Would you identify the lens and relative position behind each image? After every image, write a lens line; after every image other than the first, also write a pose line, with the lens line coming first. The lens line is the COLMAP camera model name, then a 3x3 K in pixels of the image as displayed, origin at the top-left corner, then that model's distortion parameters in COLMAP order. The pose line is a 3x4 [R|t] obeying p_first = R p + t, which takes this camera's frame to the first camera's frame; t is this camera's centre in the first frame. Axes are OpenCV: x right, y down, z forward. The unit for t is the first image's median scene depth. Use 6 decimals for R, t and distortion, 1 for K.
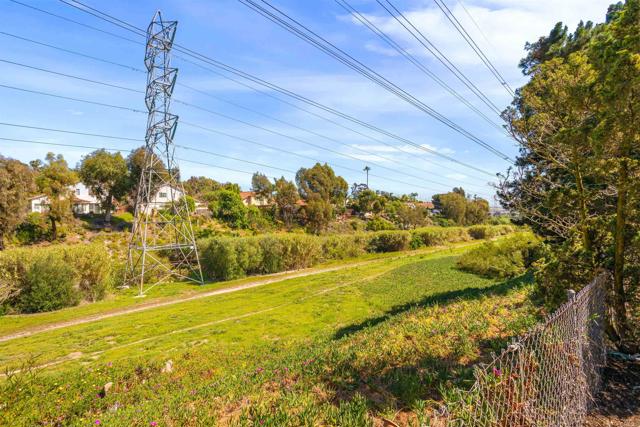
lens RADIAL K [[322.6, 0, 315.3], [0, 322.6, 214.0], [0, 0, 1]] dist [-0.018141, 0.005073]
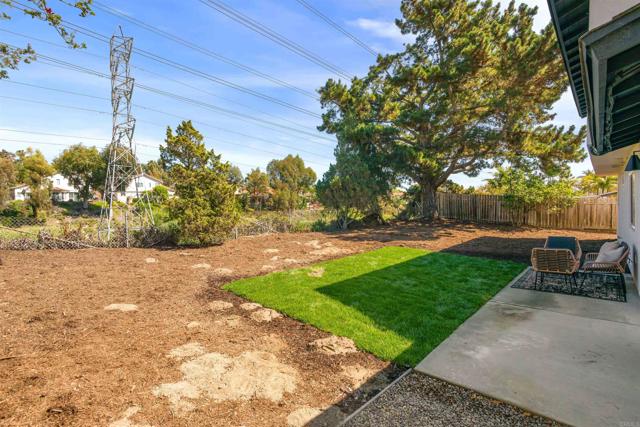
lens RADIAL K [[322.6, 0, 325.9], [0, 322.6, 214.5], [0, 0, 1]] dist [-0.018141, 0.005073]
pose [[0.999501, -0.001301, 0.031565, 0.160101], [0.000210, 0.999403, 0.034536, 0.006277], [-0.031592, -0.034512, 0.998905, -0.147340]]
